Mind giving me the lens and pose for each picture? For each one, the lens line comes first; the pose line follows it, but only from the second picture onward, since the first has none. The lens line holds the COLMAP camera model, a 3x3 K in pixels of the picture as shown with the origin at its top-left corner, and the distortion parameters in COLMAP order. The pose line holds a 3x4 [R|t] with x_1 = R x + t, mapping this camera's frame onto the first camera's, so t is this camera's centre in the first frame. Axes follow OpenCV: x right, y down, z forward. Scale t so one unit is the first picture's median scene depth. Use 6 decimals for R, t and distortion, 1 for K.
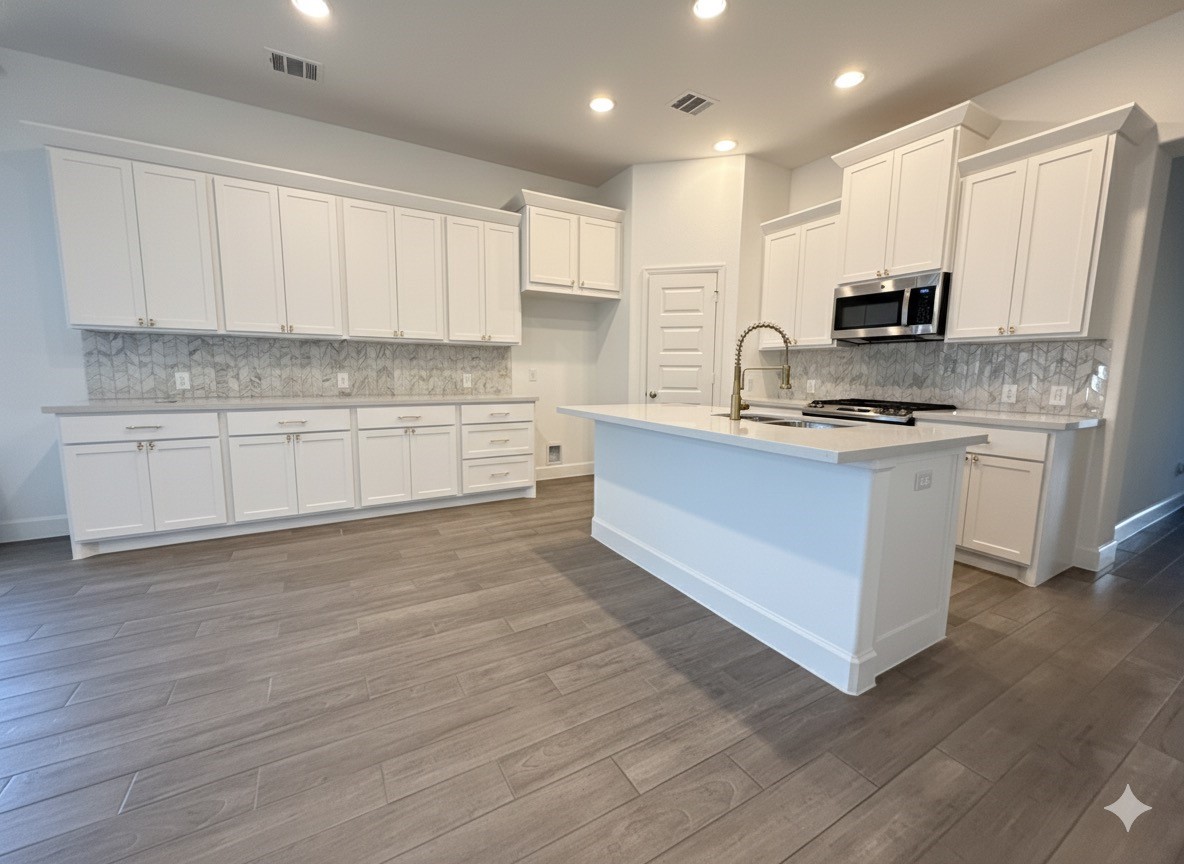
lens RADIAL K [[470.0, 0, 582.4], [0, 470.0, 430.1], [0, 0, 1]] dist [0.001206, -0.000030]
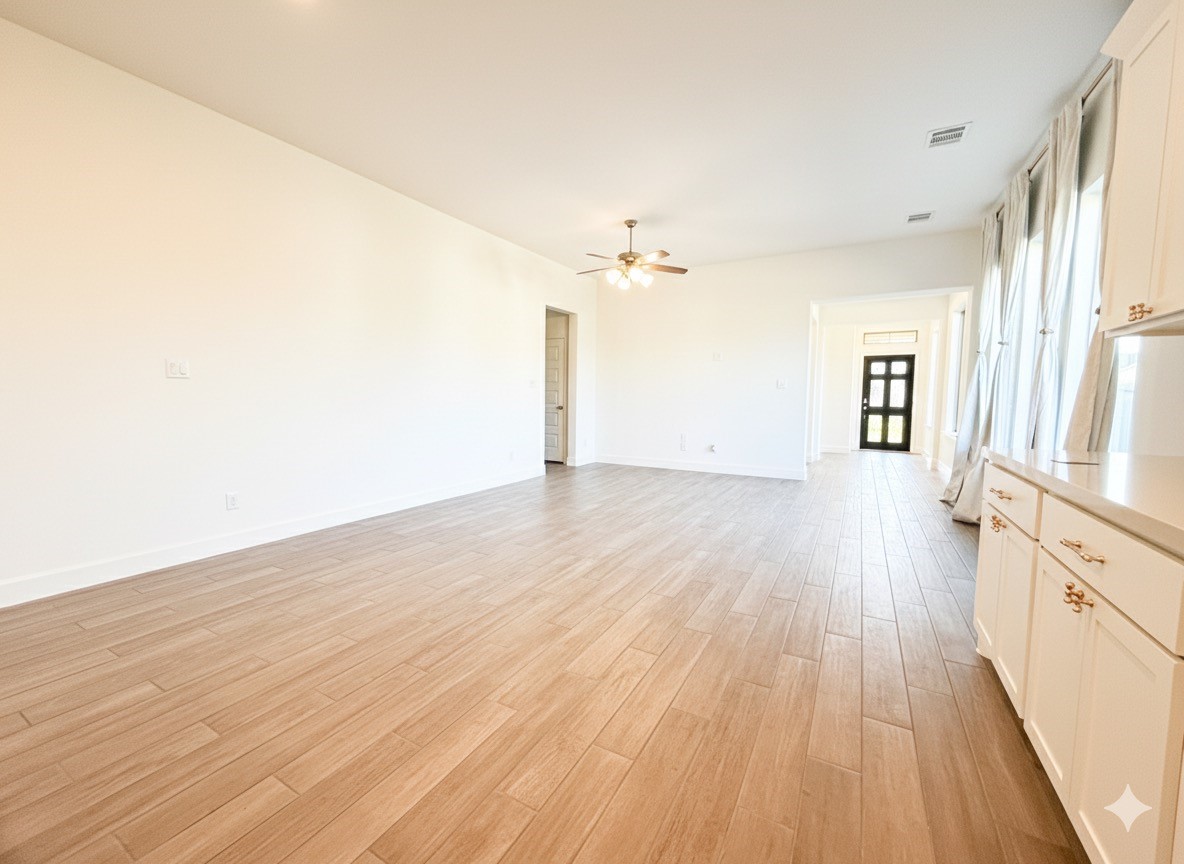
lens RADIAL K [[470.0, 0, 582.4], [0, 470.0, 430.1], [0, 0, 1]] dist [0.001206, -0.000030]
pose [[-0.869258, 0.018252, -0.494022, -0.130458], [-0.079222, 0.981260, 0.175649, -0.132739], [0.487970, 0.191822, -0.851522, 1.068171]]
